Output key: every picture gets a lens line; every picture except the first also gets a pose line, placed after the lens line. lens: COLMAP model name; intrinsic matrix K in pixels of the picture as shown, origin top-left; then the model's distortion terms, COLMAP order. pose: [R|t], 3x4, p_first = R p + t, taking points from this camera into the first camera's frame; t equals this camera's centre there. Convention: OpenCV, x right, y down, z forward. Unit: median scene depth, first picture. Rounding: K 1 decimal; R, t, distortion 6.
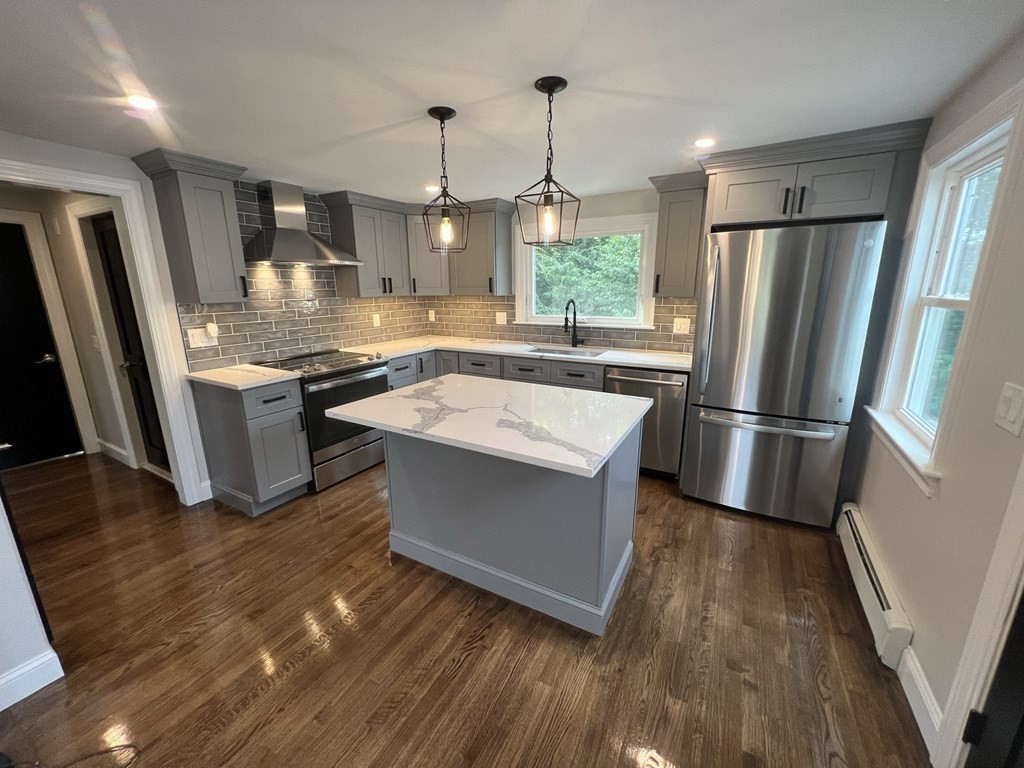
lens RADIAL K [[407.8, 0, 510.3], [0, 407.8, 383.0], [0, 0, 1]] dist [0.000004, -0.000291]
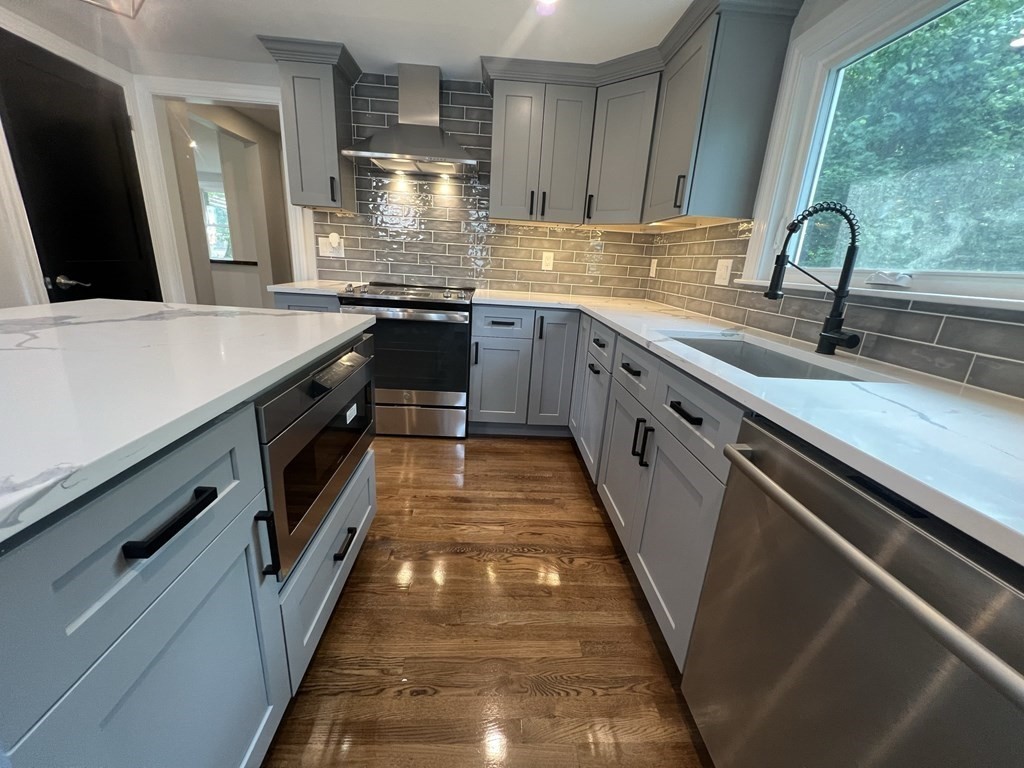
lens RADIAL K [[407.8, 0, 510.3], [0, 407.8, 383.0], [0, 0, 1]] dist [0.000004, -0.000291]
pose [[0.535861, 0.282536, -0.795630, 0.411429], [-0.259388, 0.951864, 0.163317, -0.072792], [0.803474, 0.118862, 0.583353, 0.824605]]
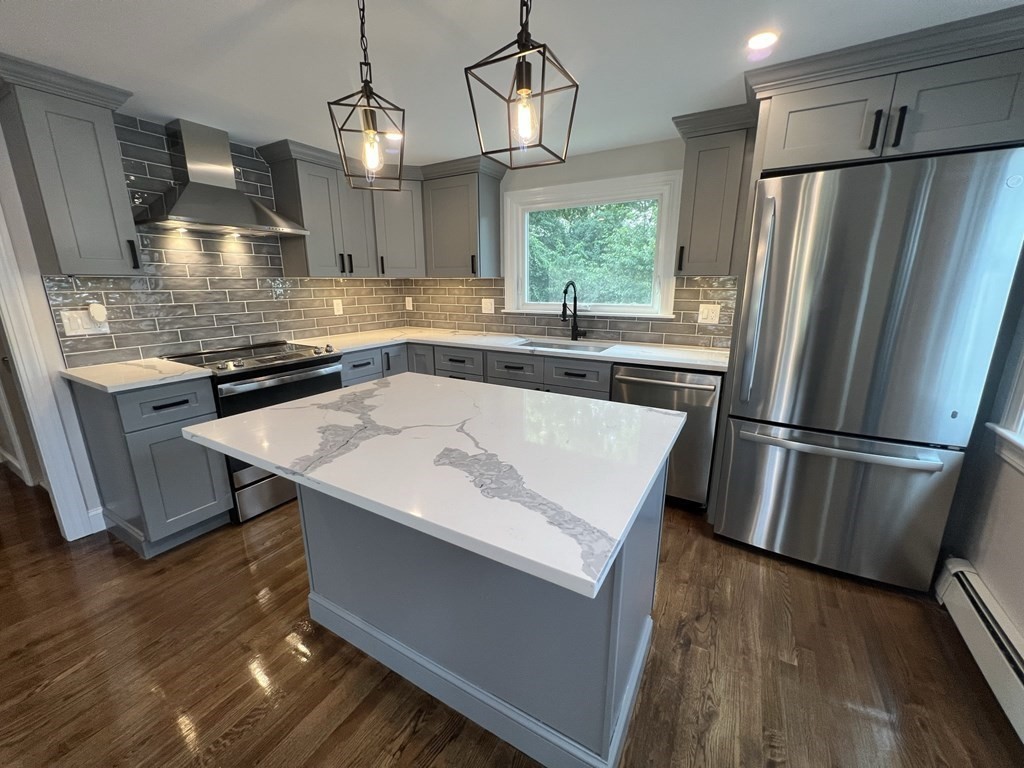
lens RADIAL K [[407.8, 0, 510.3], [0, 407.8, 383.0], [0, 0, 1]] dist [0.000004, -0.000291]
pose [[0.999933, 0.007923, -0.008443, 0.049829], [-0.007870, 0.999949, 0.006329, -0.009303], [0.008493, -0.006262, 0.999944, 0.248949]]
